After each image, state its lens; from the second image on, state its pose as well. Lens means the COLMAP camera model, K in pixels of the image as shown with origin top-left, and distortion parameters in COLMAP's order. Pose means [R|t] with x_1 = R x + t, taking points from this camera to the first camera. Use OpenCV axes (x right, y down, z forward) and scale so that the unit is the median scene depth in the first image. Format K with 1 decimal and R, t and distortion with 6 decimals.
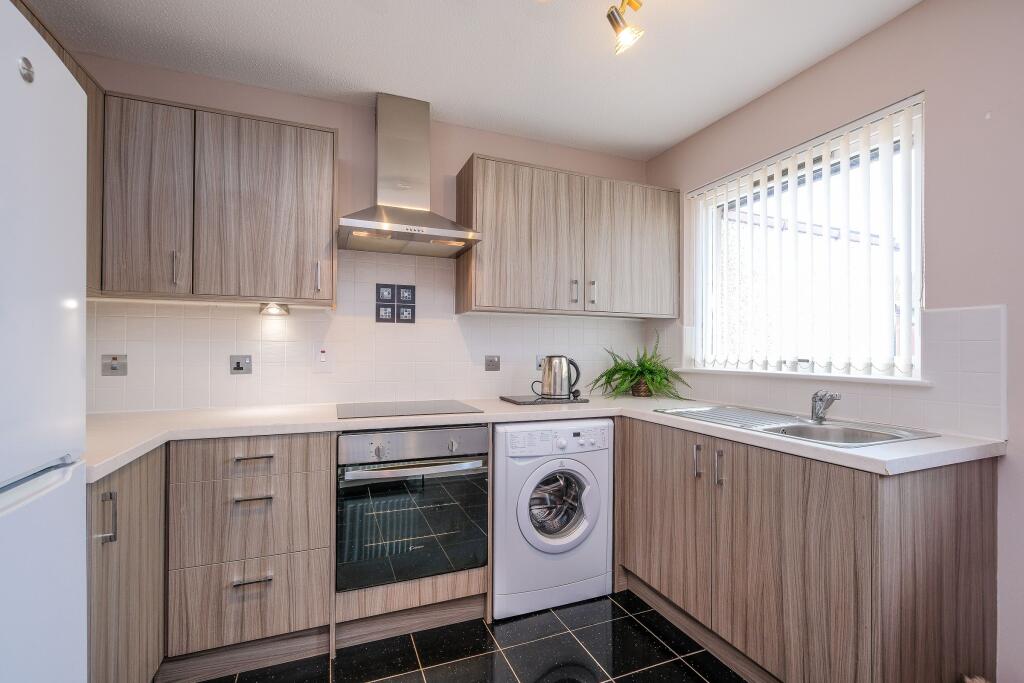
lens RADIAL K [[456.5, 0, 520.6], [0, 456.5, 345.2], [0, 0, 1]] dist [-0.002510, -0.000360]
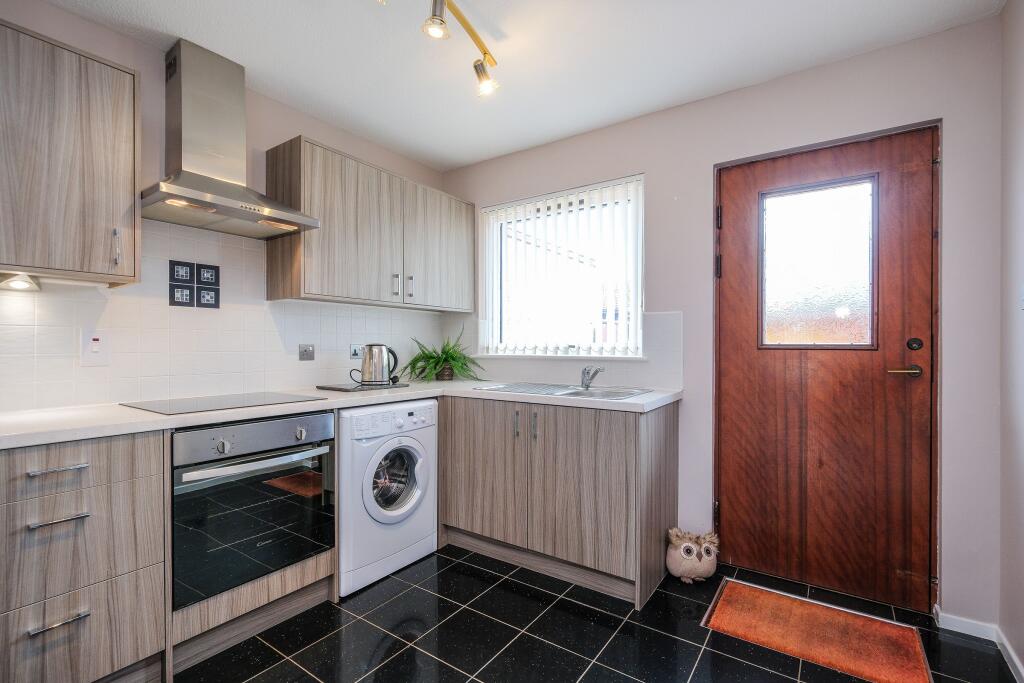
lens RADIAL K [[458.3, 0, 514.6], [0, 458.3, 346.4], [0, 0, 1]] dist [0.001374, -0.000493]
pose [[0.843982, -0.006210, 0.536335, -0.277895], [-0.002031, 0.999889, 0.014772, 0.014208], [-0.536368, -0.013557, 0.843876, -0.082755]]
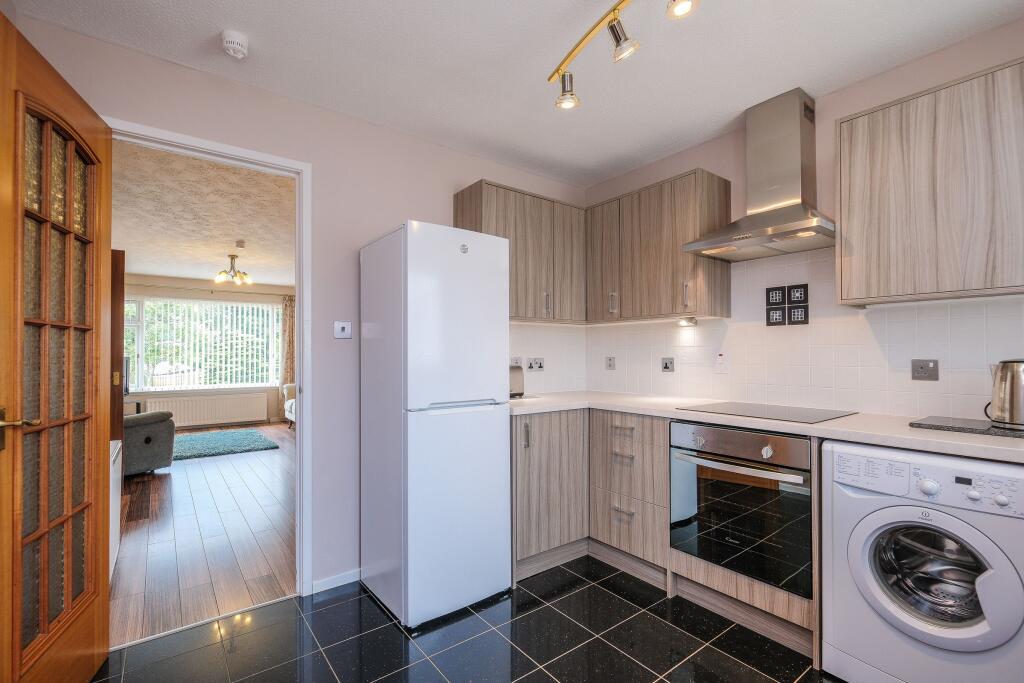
lens RADIAL K [[456.5, 0, 520.6], [0, 456.5, 345.2], [0, 0, 1]] dist [-0.002510, -0.000360]
pose [[0.268719, -0.024807, -0.962899, 0.617256], [0.014481, 0.999659, -0.021712, 0.007678], [0.963110, -0.008110, 0.268987, 0.232053]]
